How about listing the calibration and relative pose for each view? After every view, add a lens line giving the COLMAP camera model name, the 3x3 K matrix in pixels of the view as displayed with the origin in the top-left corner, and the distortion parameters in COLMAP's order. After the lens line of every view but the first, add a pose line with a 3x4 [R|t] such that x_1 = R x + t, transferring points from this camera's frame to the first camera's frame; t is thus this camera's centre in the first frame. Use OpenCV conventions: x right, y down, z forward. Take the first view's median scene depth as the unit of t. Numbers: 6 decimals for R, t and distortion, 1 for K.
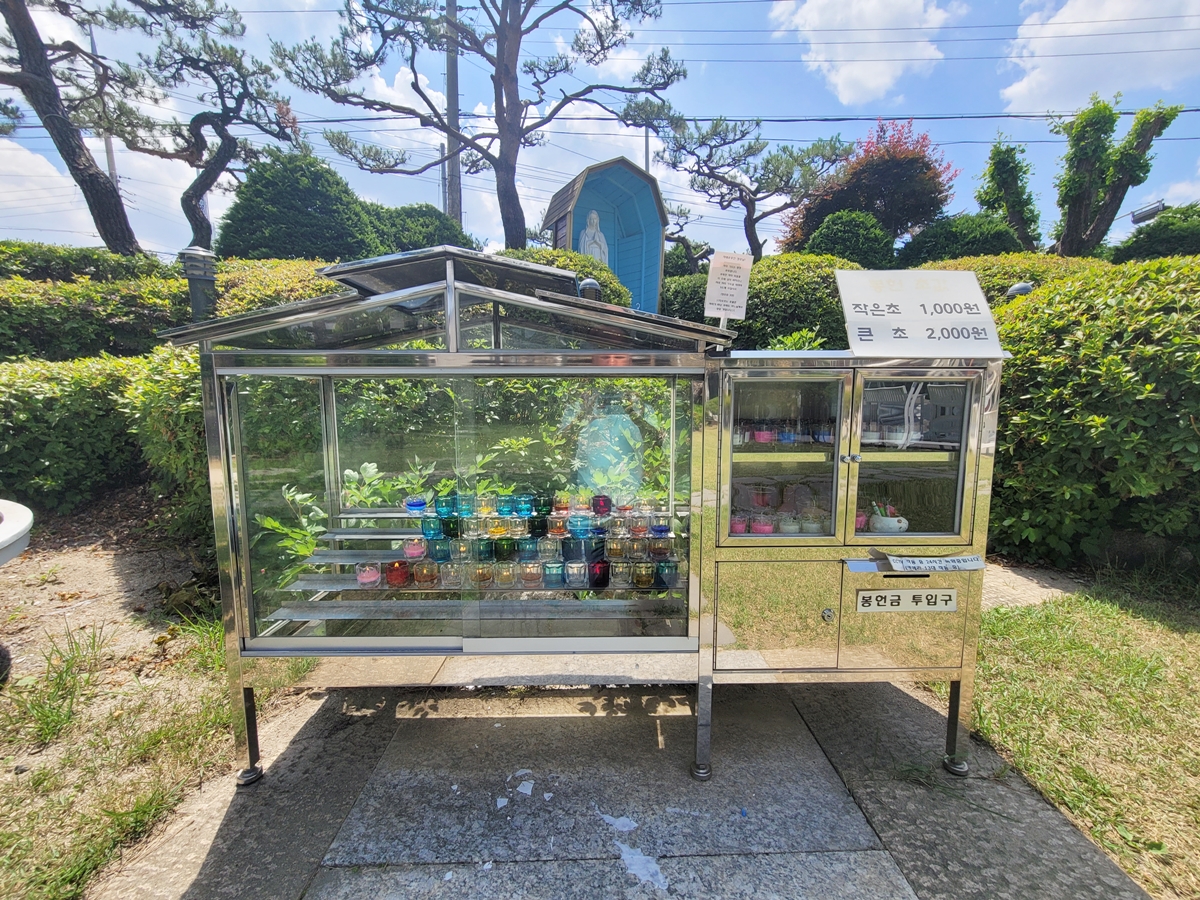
lens RADIAL K [[487.9, 0, 600.5], [0, 487.9, 451.2], [0, 0, 1]] dist [-0.003743, 0.000382]
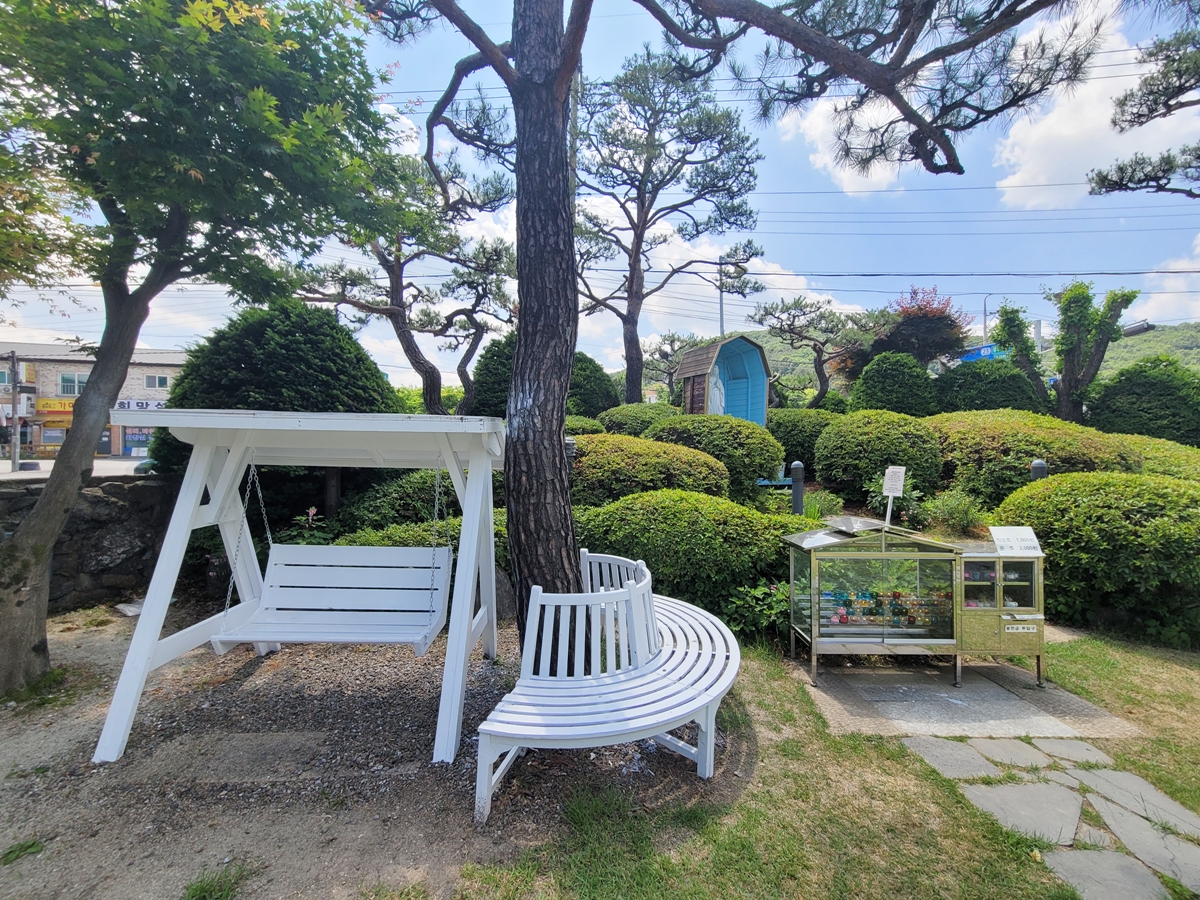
lens RADIAL K [[487.9, 0, 600.2], [0, 487.9, 449.7], [0, 0, 1]] dist [-0.003743, 0.000382]
pose [[0.999620, 0.007418, -0.026537, -0.285429], [-0.011003, 0.990425, -0.137616, -0.054075], [0.025263, 0.137855, 0.990130, -0.333102]]
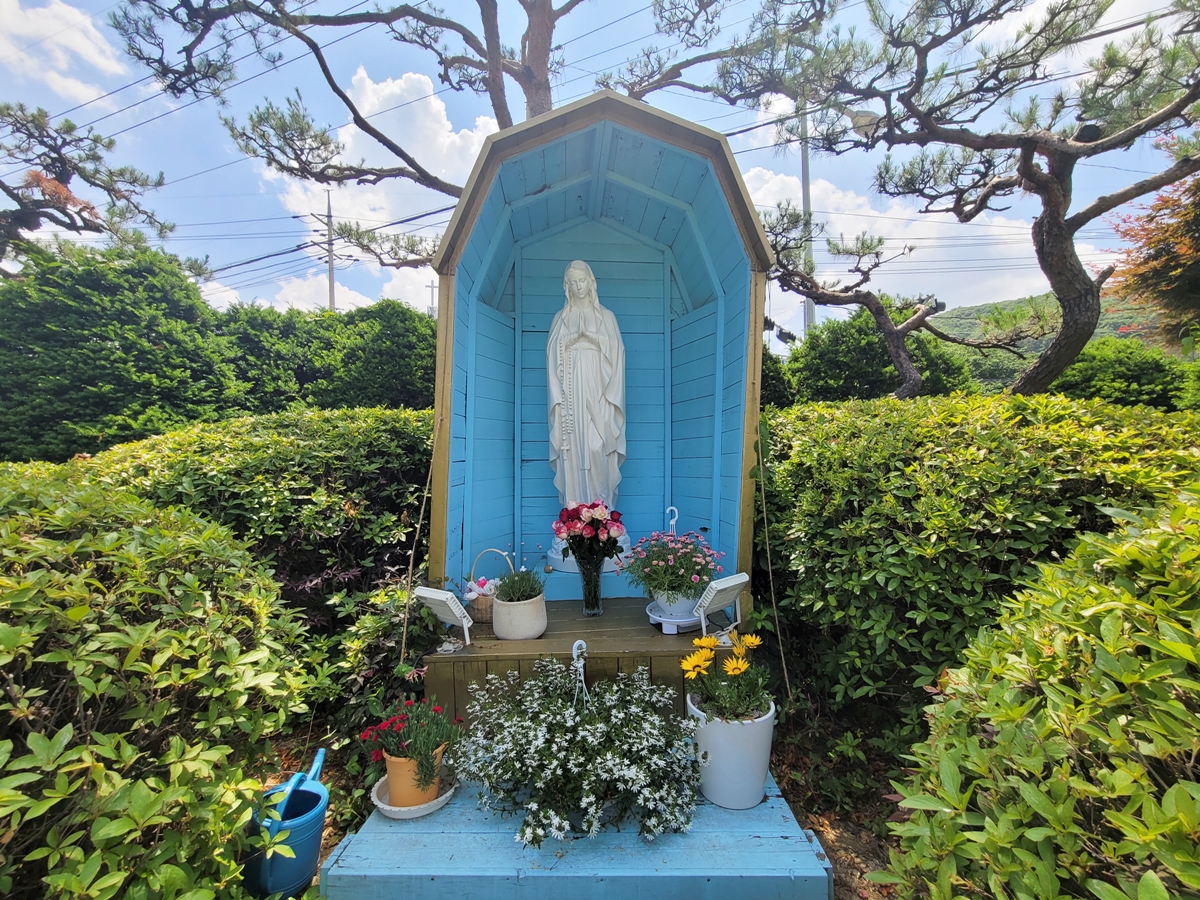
lens RADIAL K [[487.9, 0, 603.6], [0, 487.9, 454.0], [0, 0, 1]] dist [-0.003743, 0.000382]
pose [[0.922795, -0.009468, -0.385175, 0.146769], [-0.043637, 0.990697, -0.128897, -0.269470], [0.382813, 0.135753, 0.913797, 0.624817]]
